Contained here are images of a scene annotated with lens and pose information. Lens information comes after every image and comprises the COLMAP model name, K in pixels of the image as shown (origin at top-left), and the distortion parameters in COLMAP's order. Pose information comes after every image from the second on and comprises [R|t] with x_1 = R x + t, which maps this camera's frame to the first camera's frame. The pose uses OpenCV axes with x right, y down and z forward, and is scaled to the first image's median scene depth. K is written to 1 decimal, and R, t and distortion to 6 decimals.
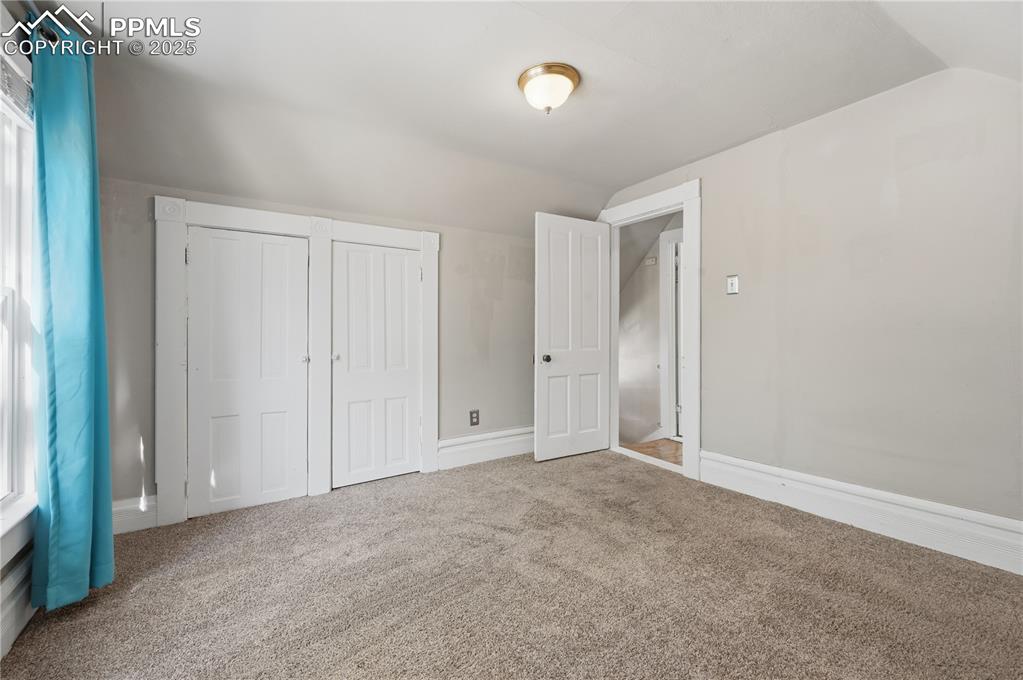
lens RADIAL K [[414.0, 0, 508.8], [0, 414.0, 335.5], [0, 0, 1]] dist [0.002021, 0.000095]
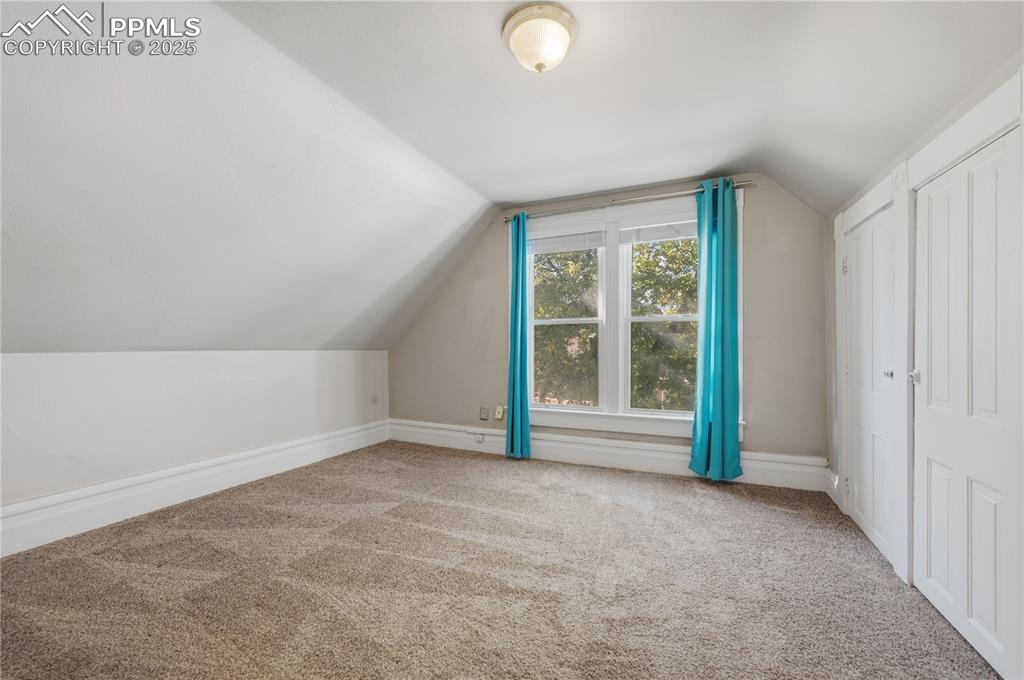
lens RADIAL K [[414.4, 0, 508.2], [0, 414.4, 341.4], [0, 0, 1]] dist [0.002021, 0.000095]
pose [[-0.838947, 0.007164, -0.544166, 0.468615], [0.003944, 0.999967, 0.007083, -0.003065], [0.544198, 0.003796, -0.838948, 1.292863]]
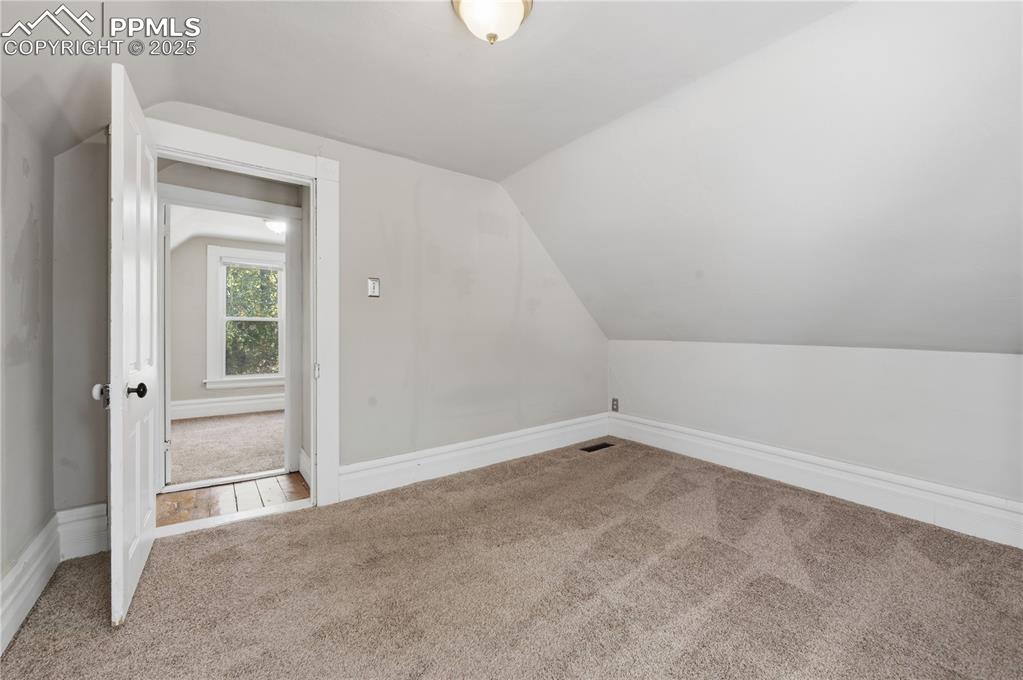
lens RADIAL K [[414.0, 0, 505.3], [0, 414.0, 334.6], [0, 0, 1]] dist [0.002021, 0.000095]
pose [[-0.030998, 0.000541, 0.999519, -0.516142], [0.005710, 0.999984, -0.000365, -0.007240], [-0.999503, 0.005696, -0.031001, 0.783768]]
